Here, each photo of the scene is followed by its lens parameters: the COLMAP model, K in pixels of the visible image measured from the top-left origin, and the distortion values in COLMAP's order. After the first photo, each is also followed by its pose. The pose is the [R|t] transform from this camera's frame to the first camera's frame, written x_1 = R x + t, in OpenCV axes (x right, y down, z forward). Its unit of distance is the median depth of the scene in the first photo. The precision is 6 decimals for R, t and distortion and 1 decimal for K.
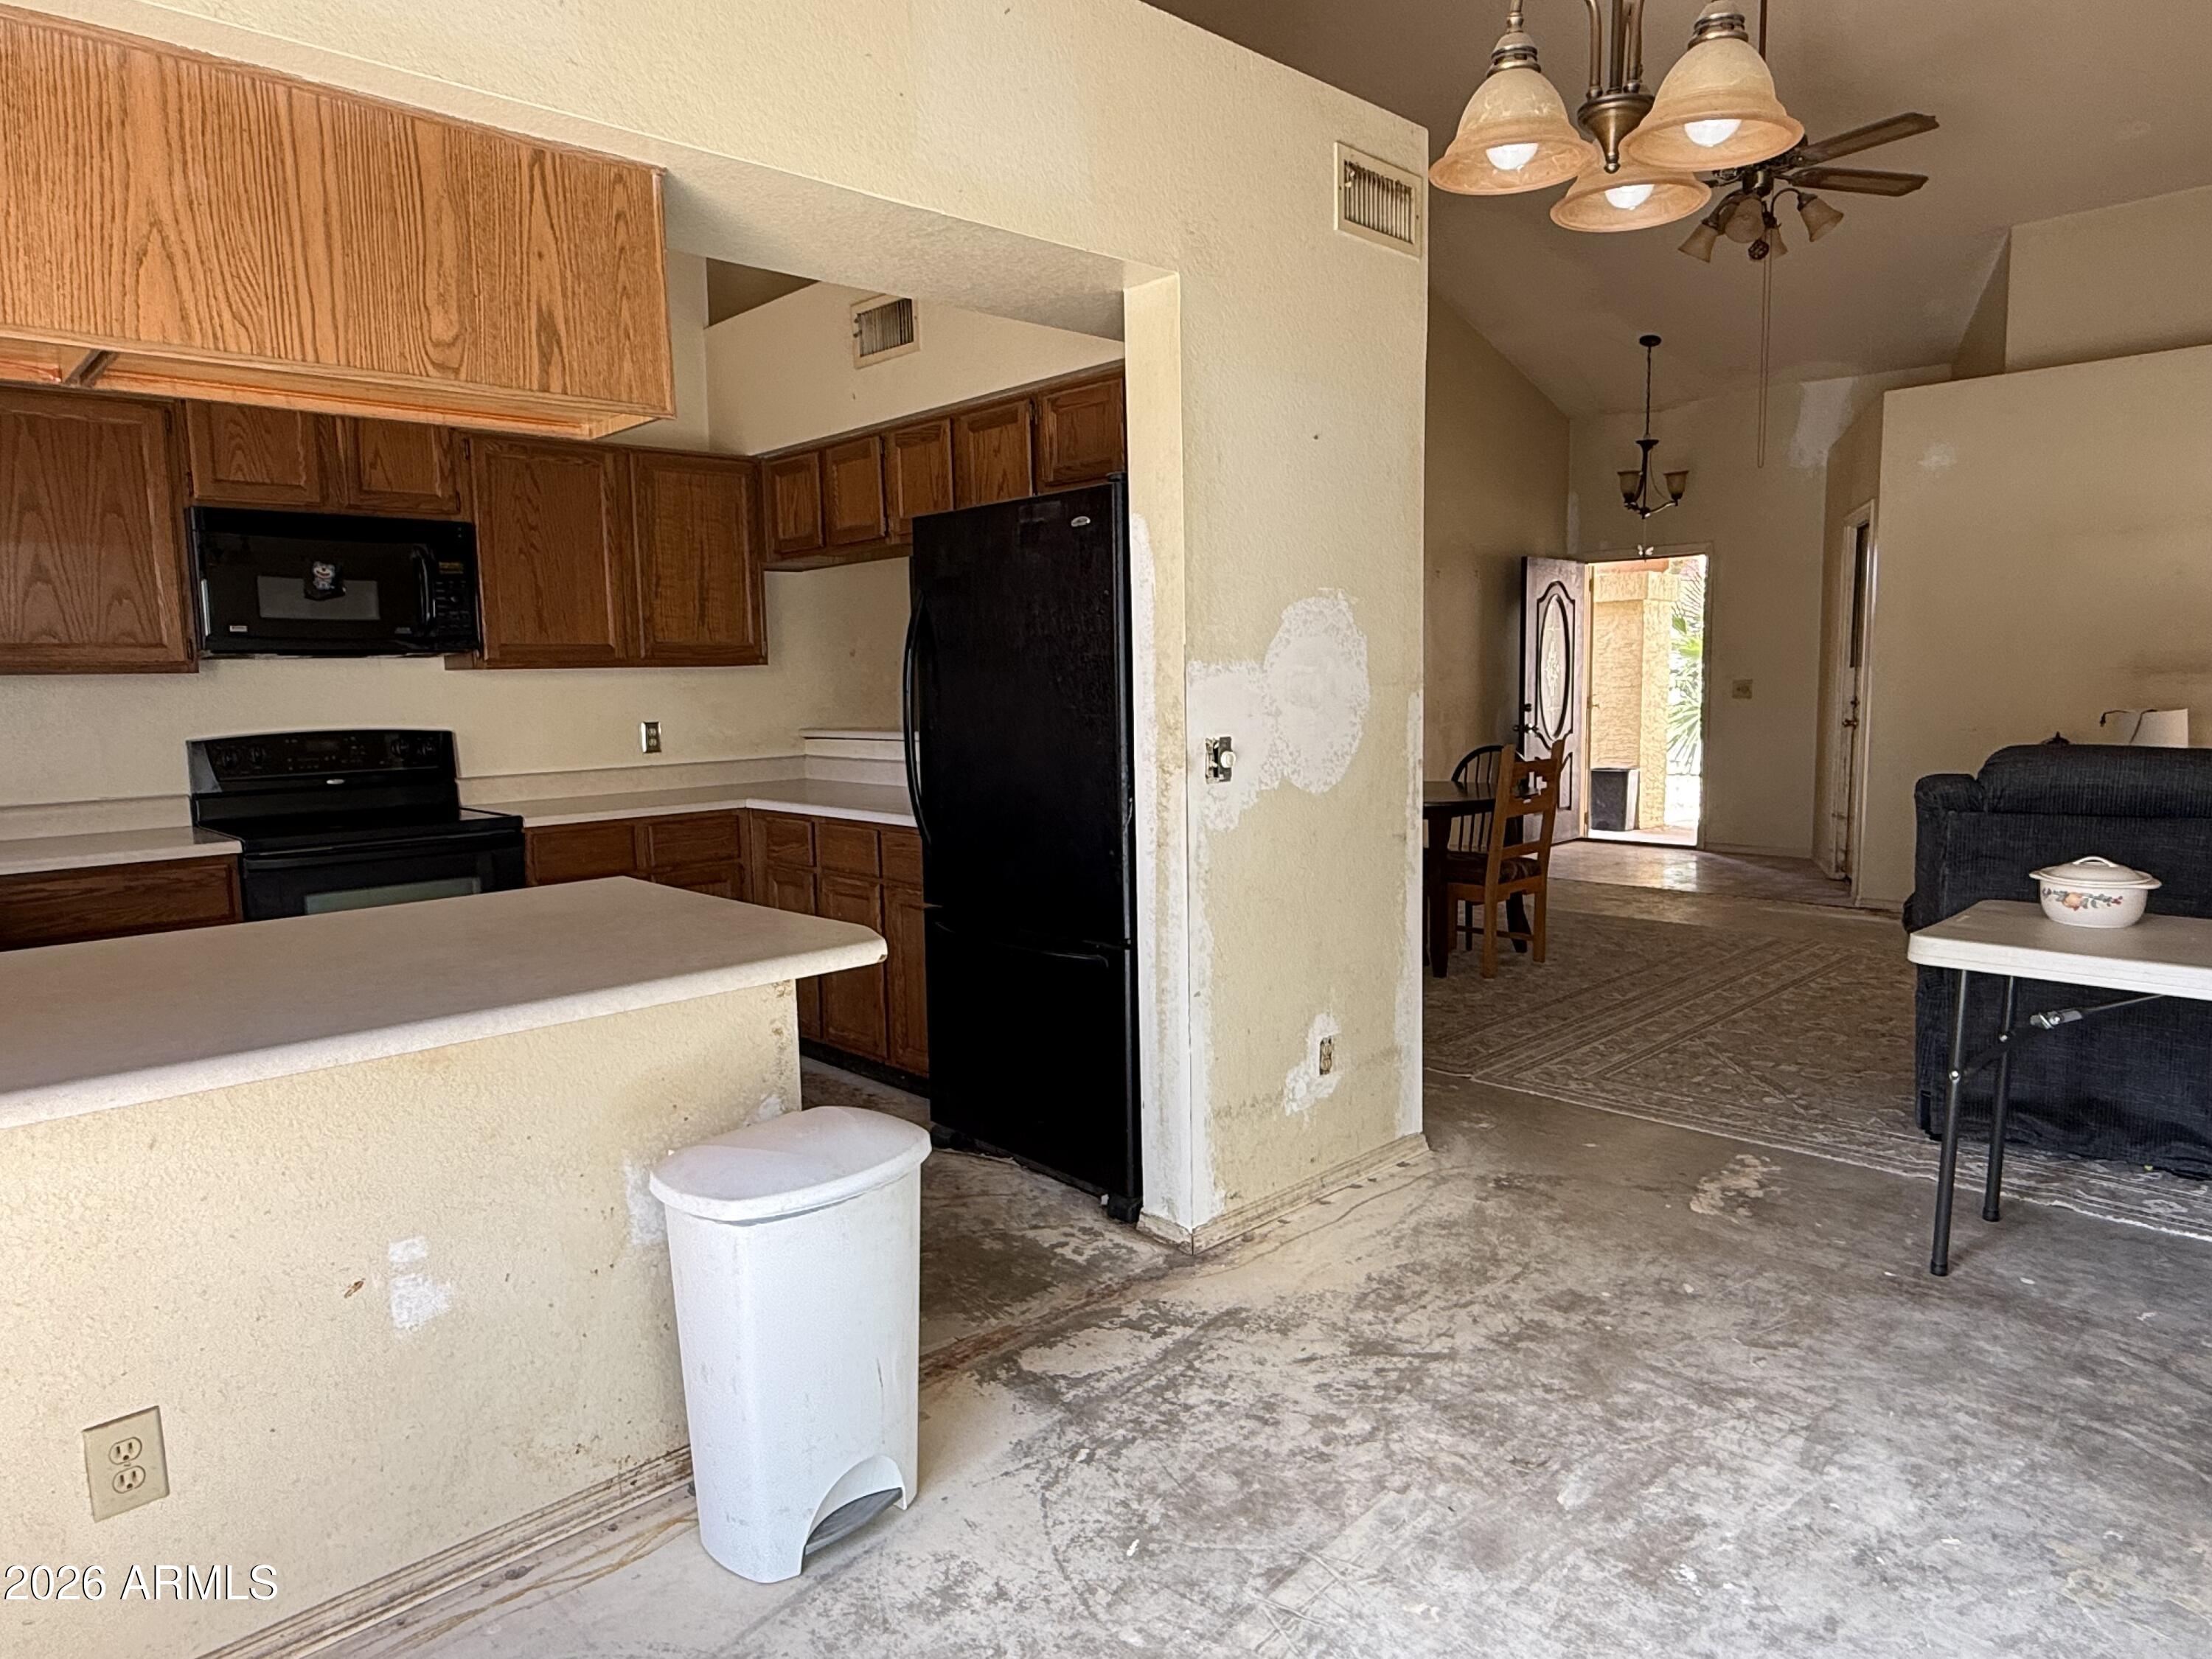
lens RADIAL K [[1371.9, 0, 1091.8], [0, 1371.9, 830.6], [0, 0, 1]] dist [0.003710, -0.002282]
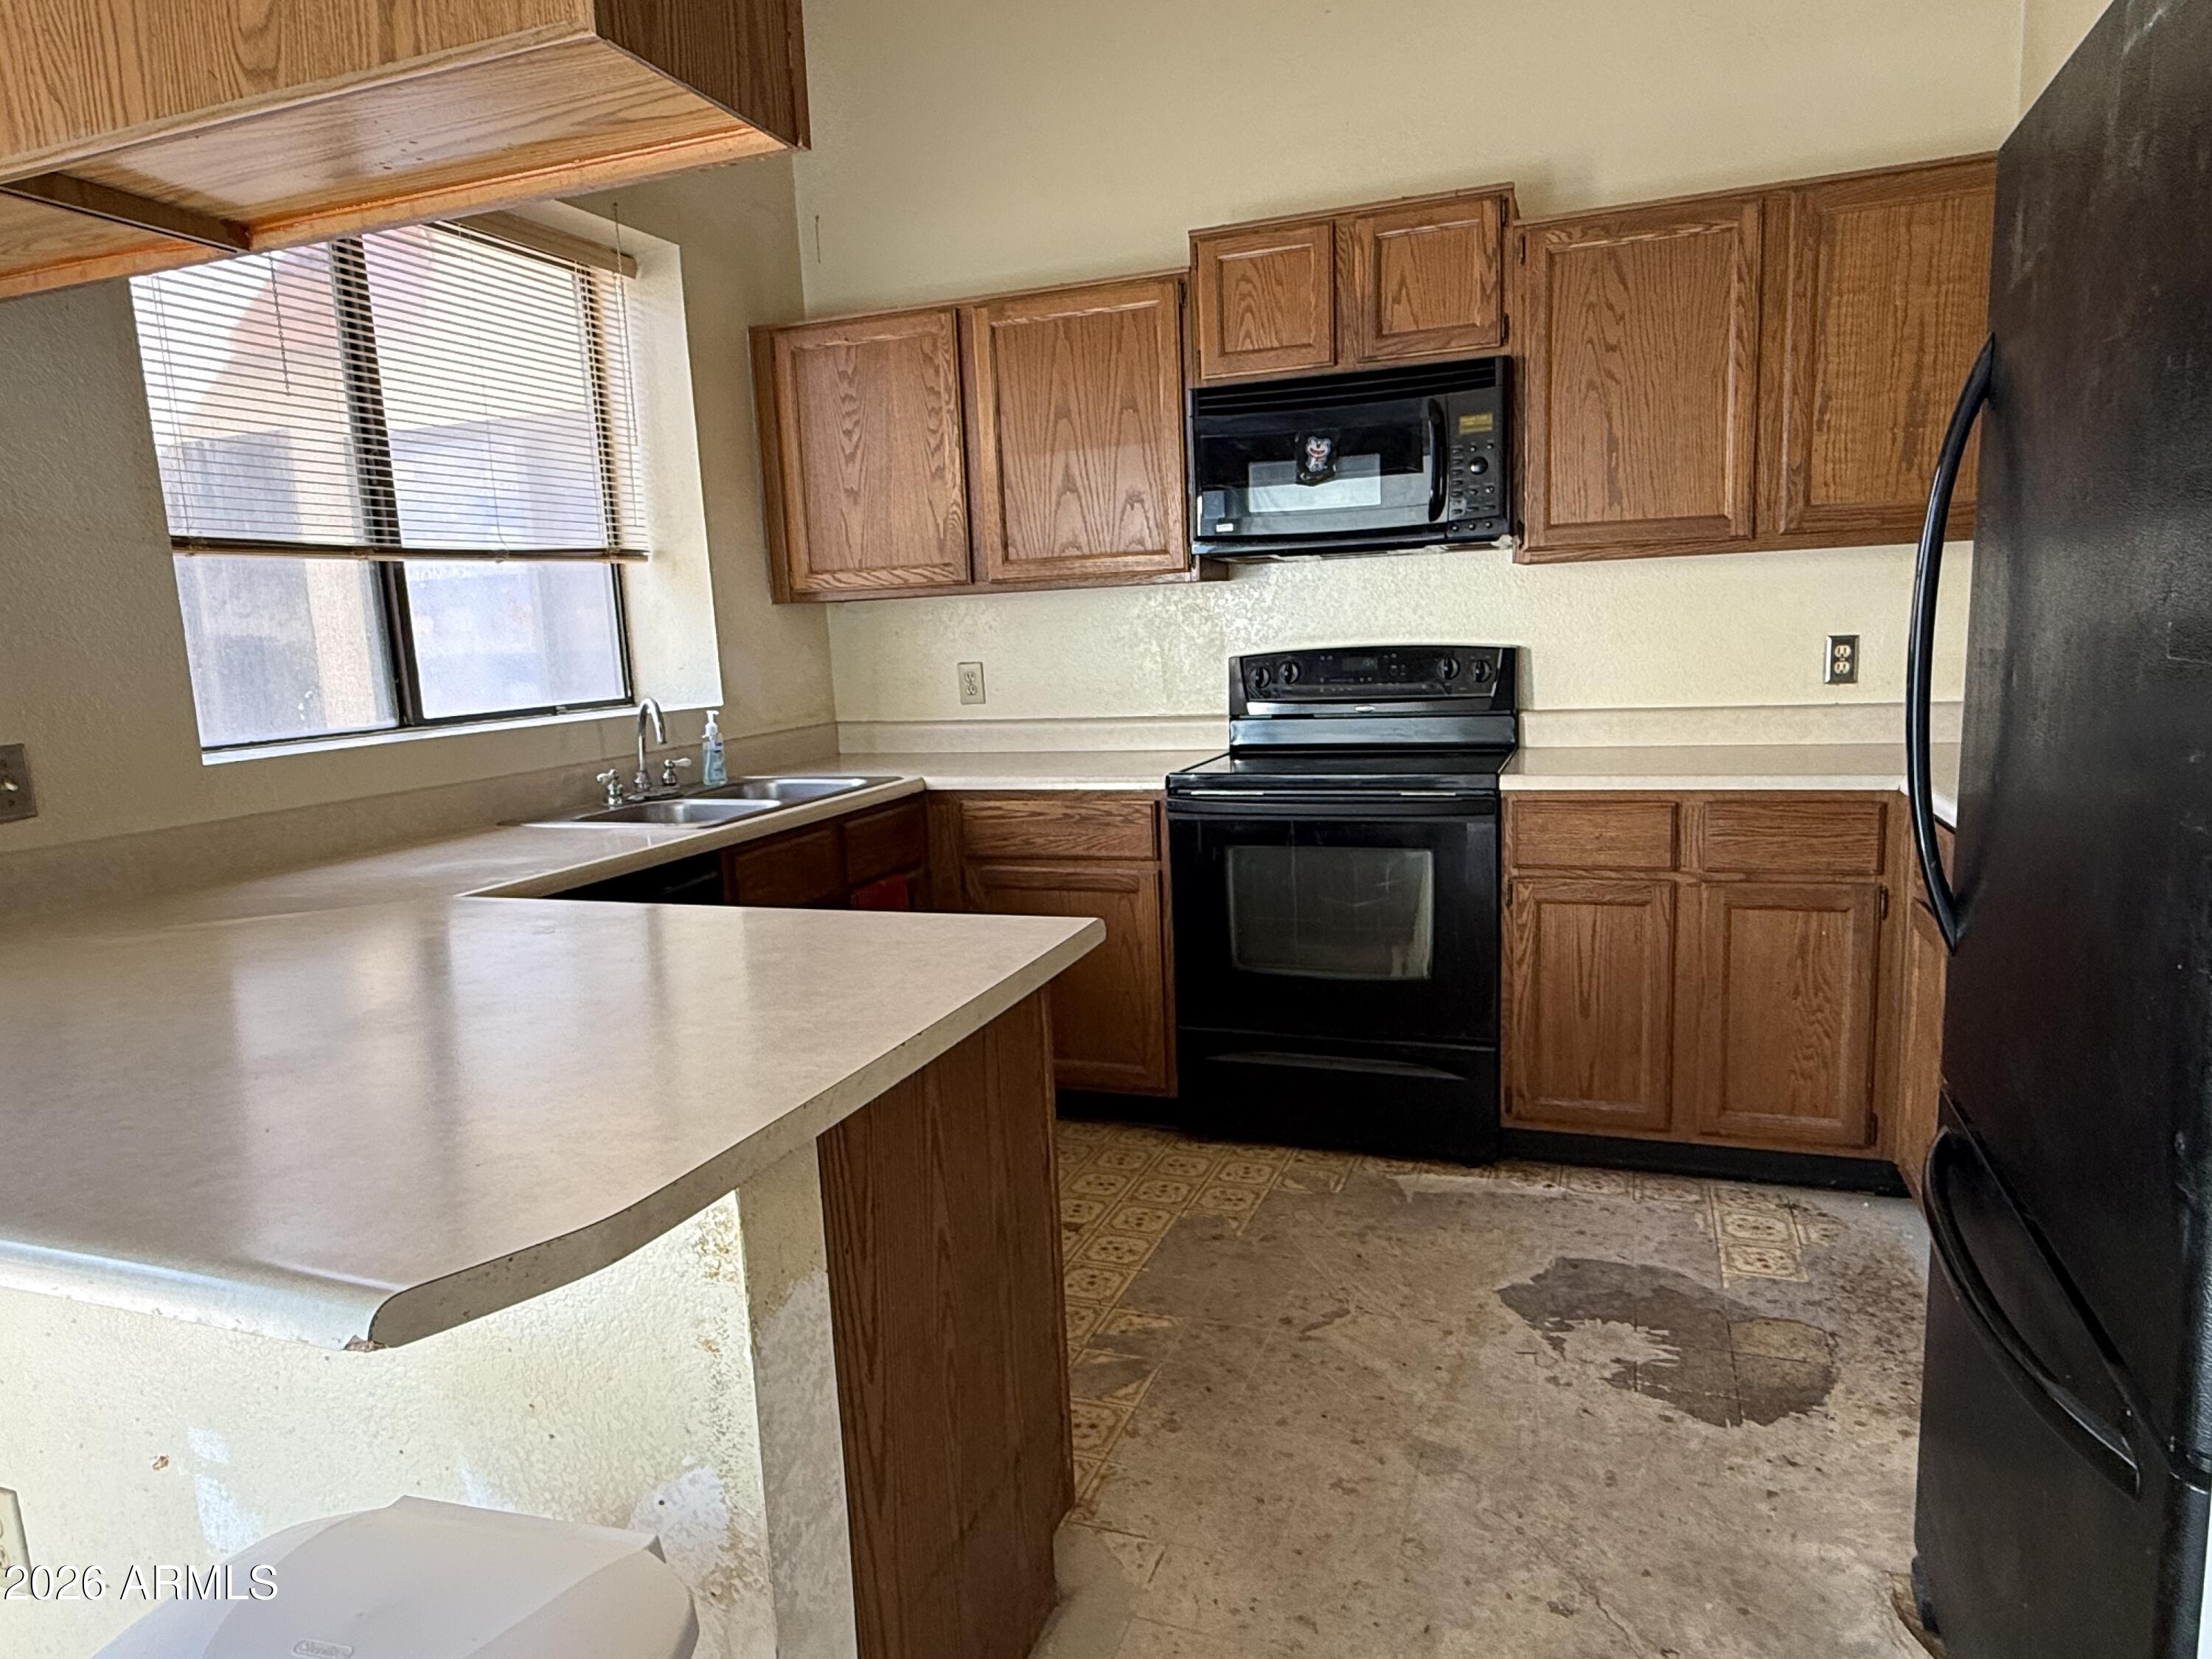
lens RADIAL K [[1371.9, 0, 1091.8], [0, 1371.9, 830.6], [0, 0, 1]] dist [0.003710, -0.002282]
pose [[0.436482, 0.135962, -0.889381, 0.132703], [-0.066972, 0.990683, 0.118581, -0.055223], [0.897217, 0.007805, 0.441521, 0.545770]]
